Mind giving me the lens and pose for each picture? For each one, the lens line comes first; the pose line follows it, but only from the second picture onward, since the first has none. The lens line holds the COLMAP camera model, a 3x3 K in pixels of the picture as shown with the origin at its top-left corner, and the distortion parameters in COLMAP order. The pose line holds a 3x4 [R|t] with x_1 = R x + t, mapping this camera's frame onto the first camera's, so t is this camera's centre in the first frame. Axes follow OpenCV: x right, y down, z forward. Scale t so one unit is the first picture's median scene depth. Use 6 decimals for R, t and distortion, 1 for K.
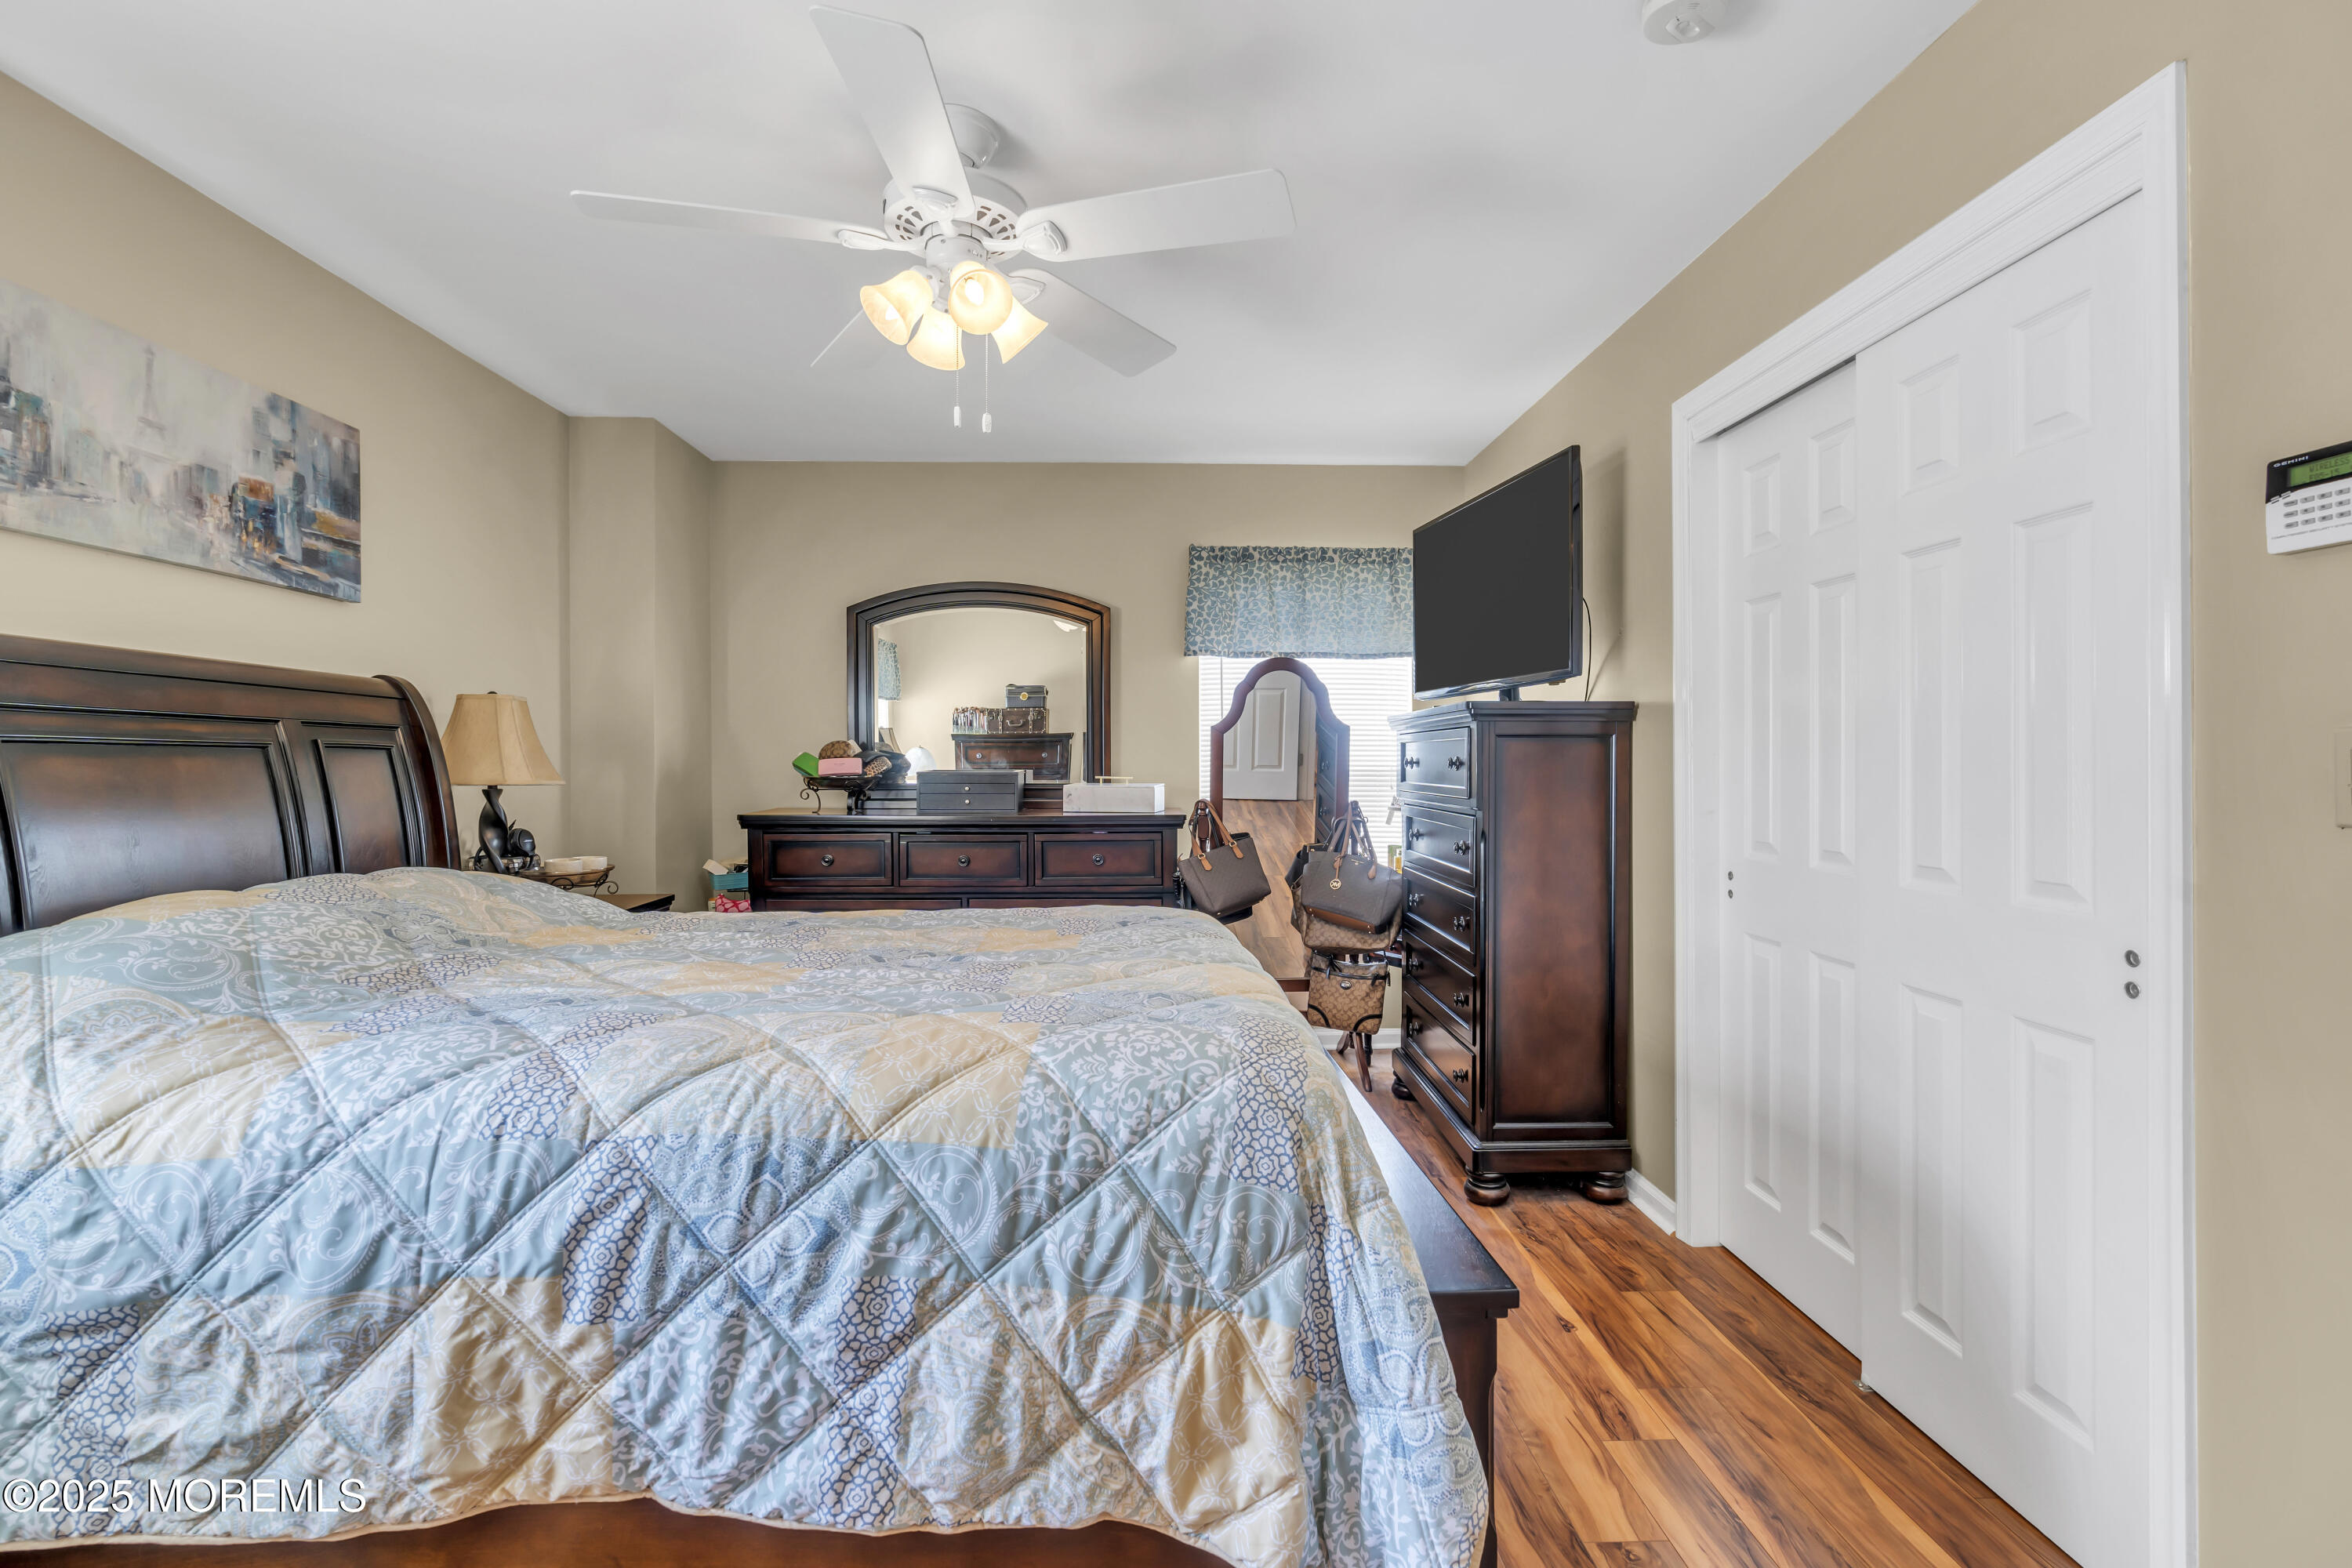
lens RADIAL K [[1066.8, 0, 1166.6], [0, 1066.8, 766.9], [0, 0, 1]] dist [-0.004834, 0.001788]
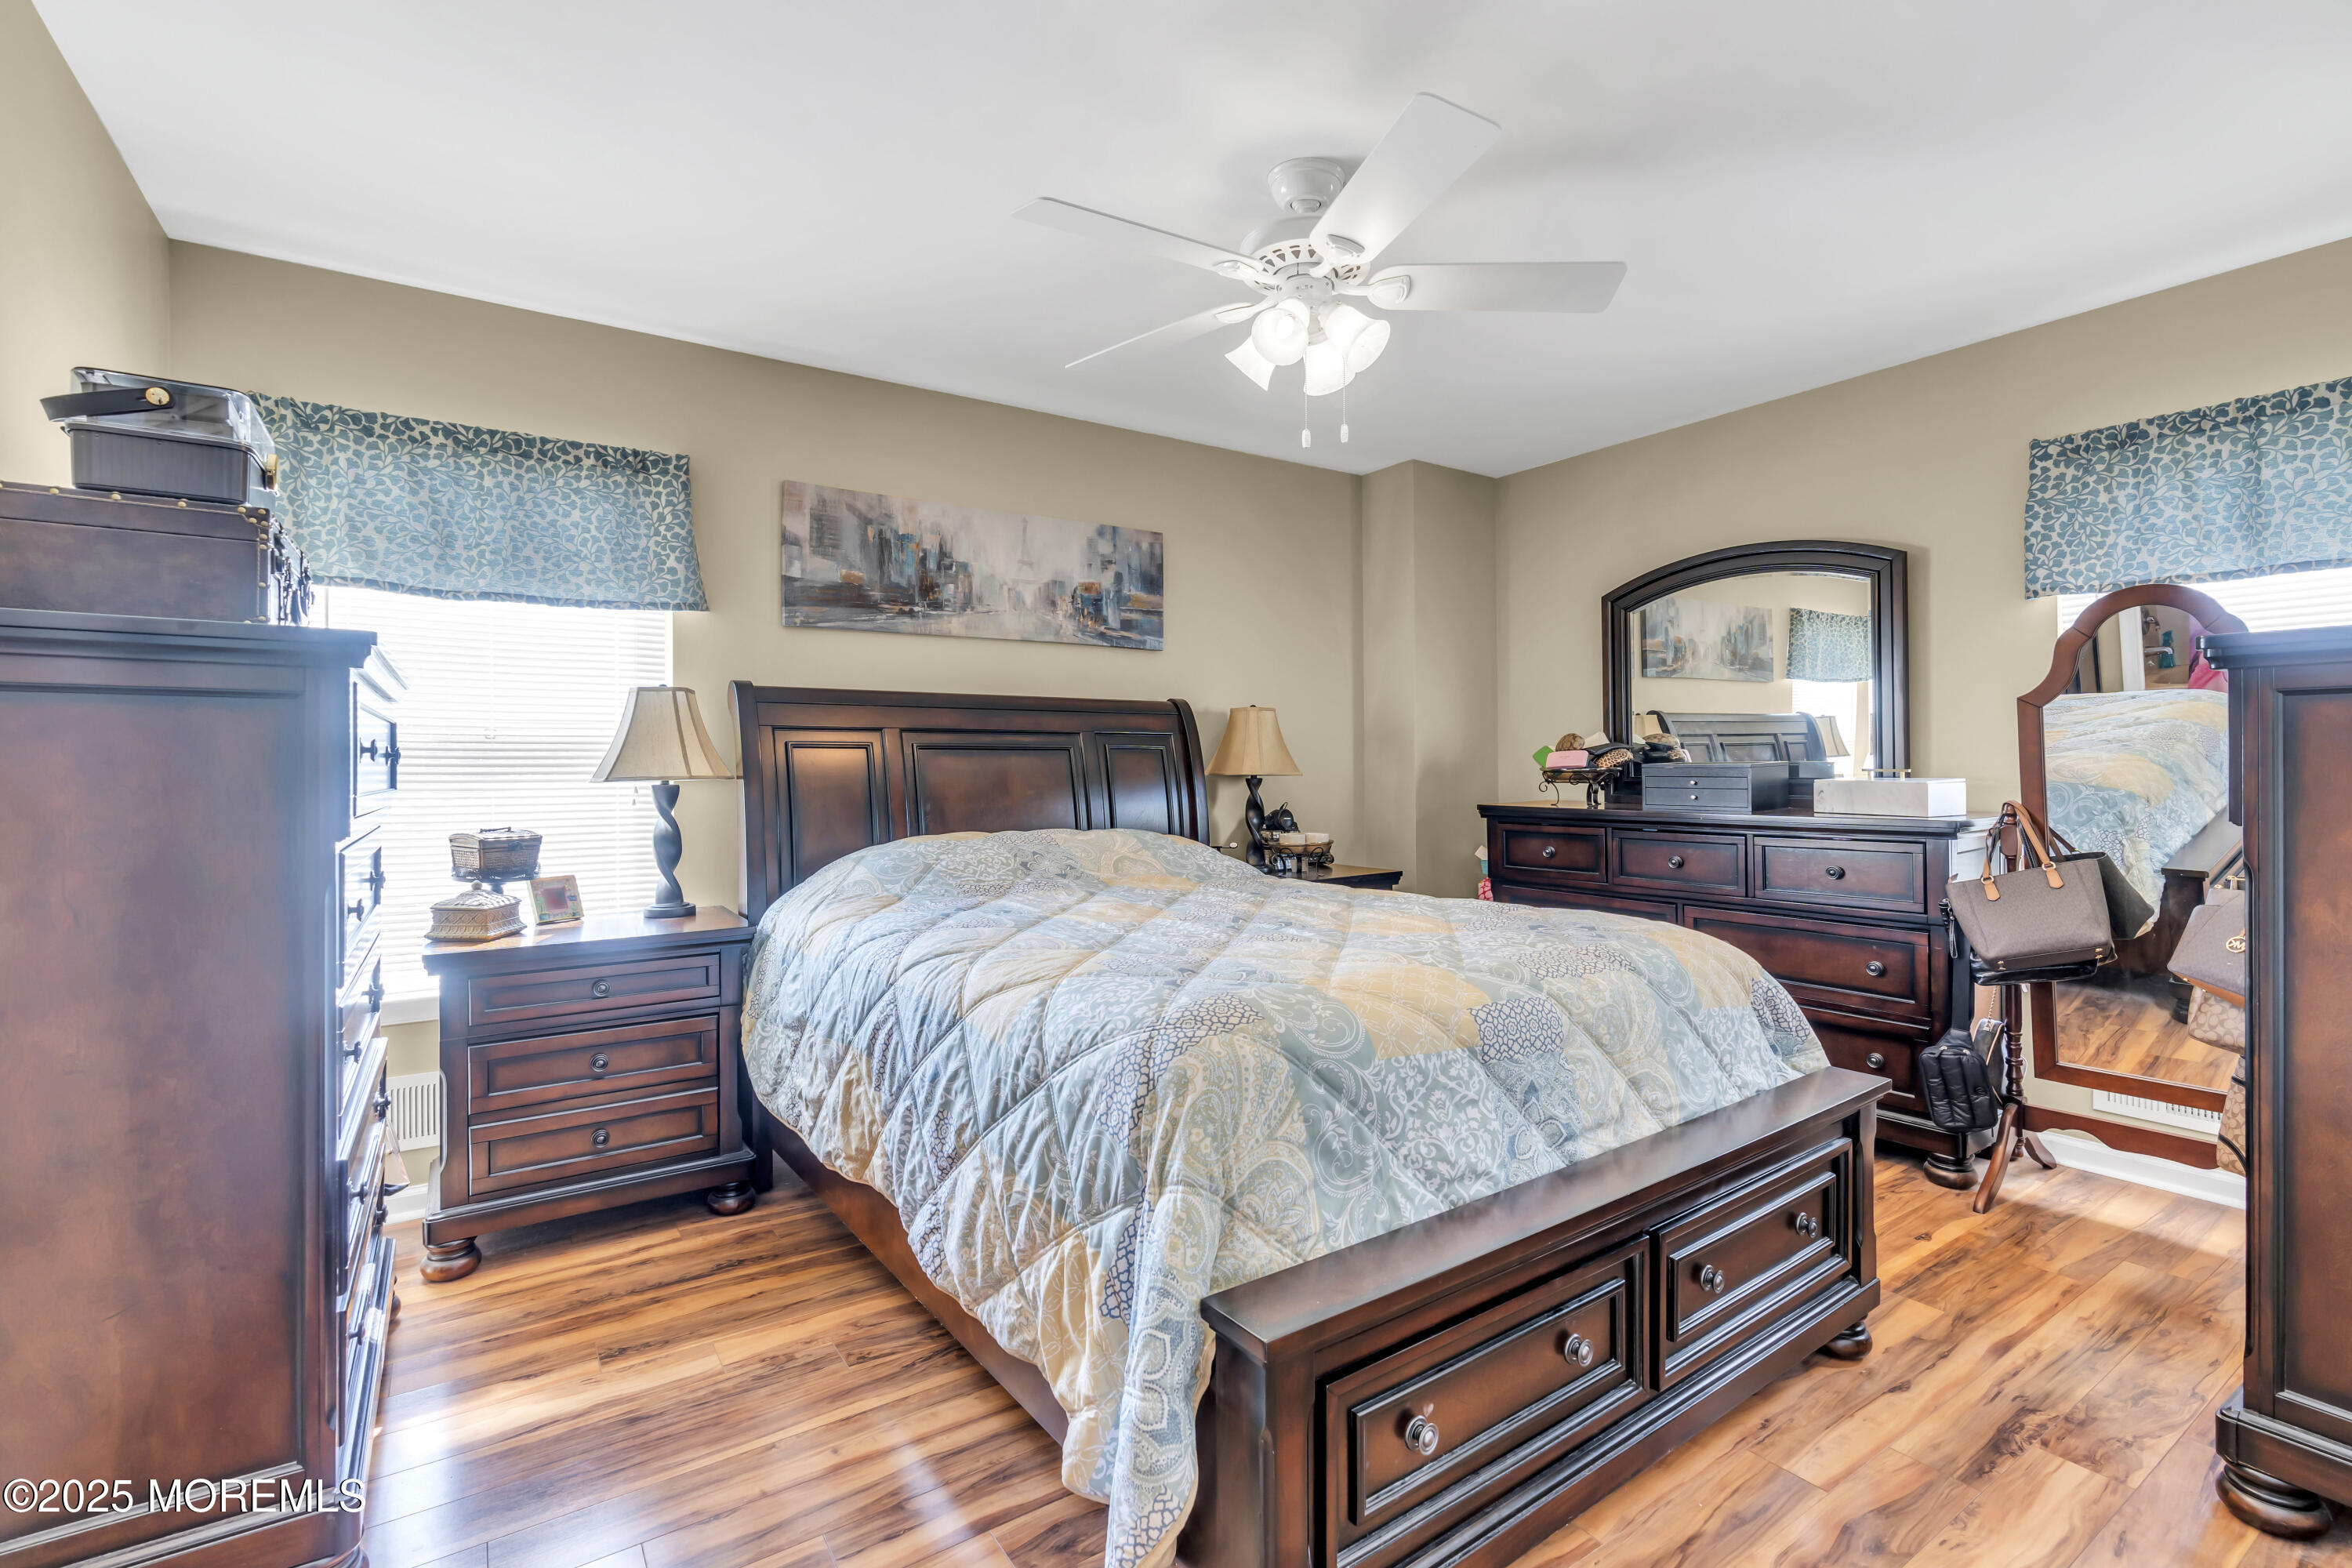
lens RADIAL K [[1066.8, 0, 1166.6], [0, 1066.8, 766.9], [0, 0, 1]] dist [-0.004834, 0.001788]
pose [[0.527303, -0.002208, -0.849674, 0.577351], [0.004825, 0.999988, 0.000396, 0.007749], [0.849663, -0.004308, 0.527308, 0.258237]]
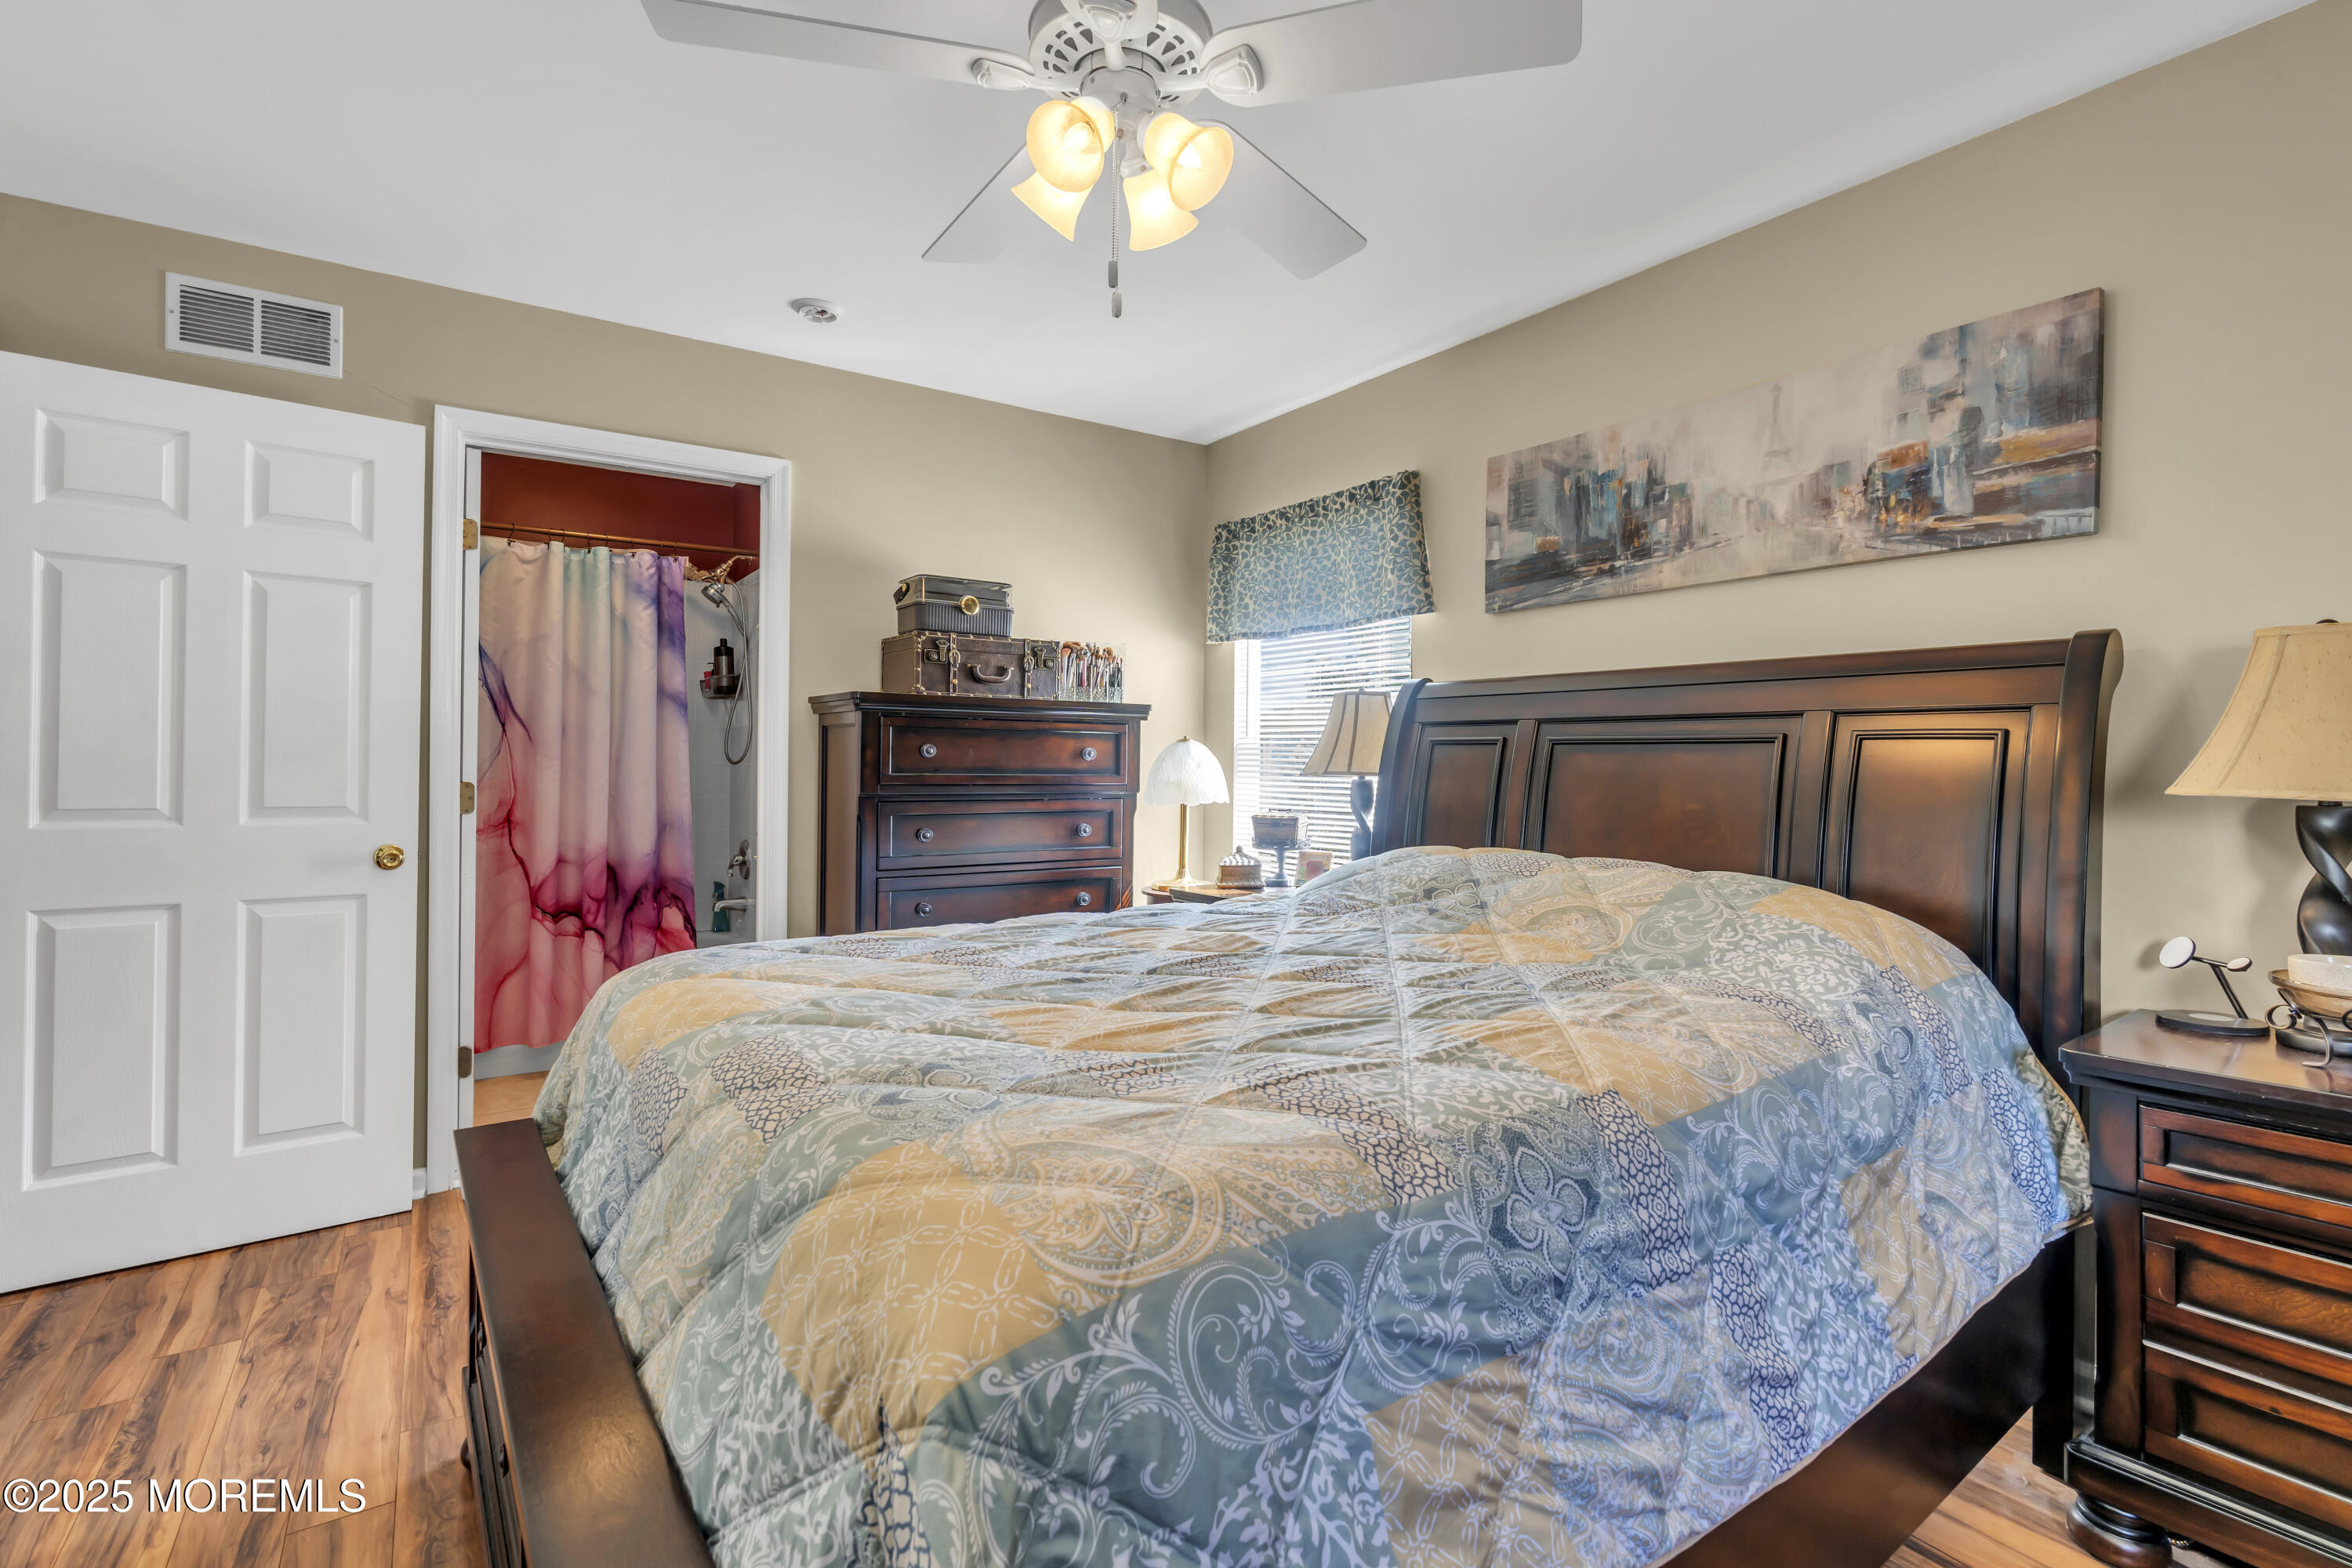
lens RADIAL K [[1066.8, 0, 1166.6], [0, 1066.8, 766.9], [0, 0, 1]] dist [-0.004834, 0.001788]
pose [[-0.840009, 0.003545, -0.542561, 0.173089], [-0.002042, 0.999951, 0.009694, -0.002867], [0.542569, 0.009251, -0.839960, 1.457049]]
